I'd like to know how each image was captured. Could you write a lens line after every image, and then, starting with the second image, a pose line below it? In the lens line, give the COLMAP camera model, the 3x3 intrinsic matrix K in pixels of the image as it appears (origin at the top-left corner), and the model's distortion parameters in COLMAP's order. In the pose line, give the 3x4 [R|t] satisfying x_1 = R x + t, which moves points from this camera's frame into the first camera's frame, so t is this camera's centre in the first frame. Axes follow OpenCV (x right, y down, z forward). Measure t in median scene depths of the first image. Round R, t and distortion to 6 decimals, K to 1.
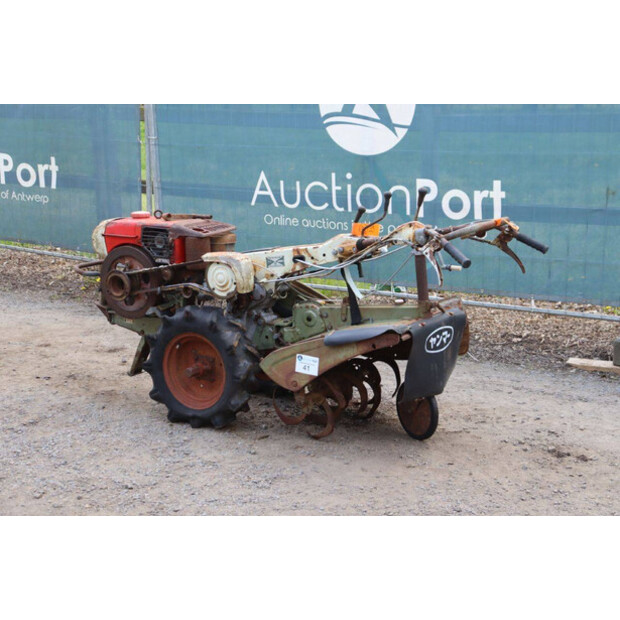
lens RADIAL K [[1034.0, 0, 310.5], [0, 1034.0, 319.6], [0, 0, 1]] dist [0.154446, -0.046911]
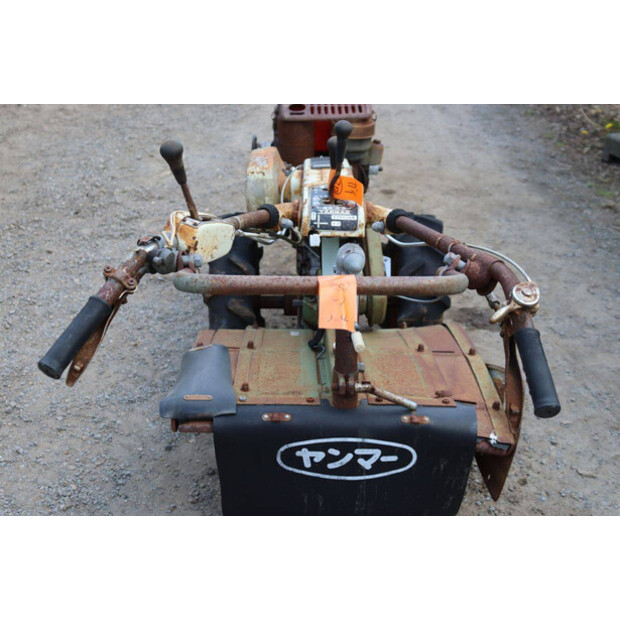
lens RADIAL K [[791.6, 0, 310.0], [0, 791.6, 310.0], [0, 0, 1]] dist [0.011421, 0.037835]
pose [[0.536443, 0.410949, -0.737123, 0.318121], [-0.184352, 0.909401, 0.372833, -0.156722], [0.823555, -0.064113, 0.563601, 0.701620]]
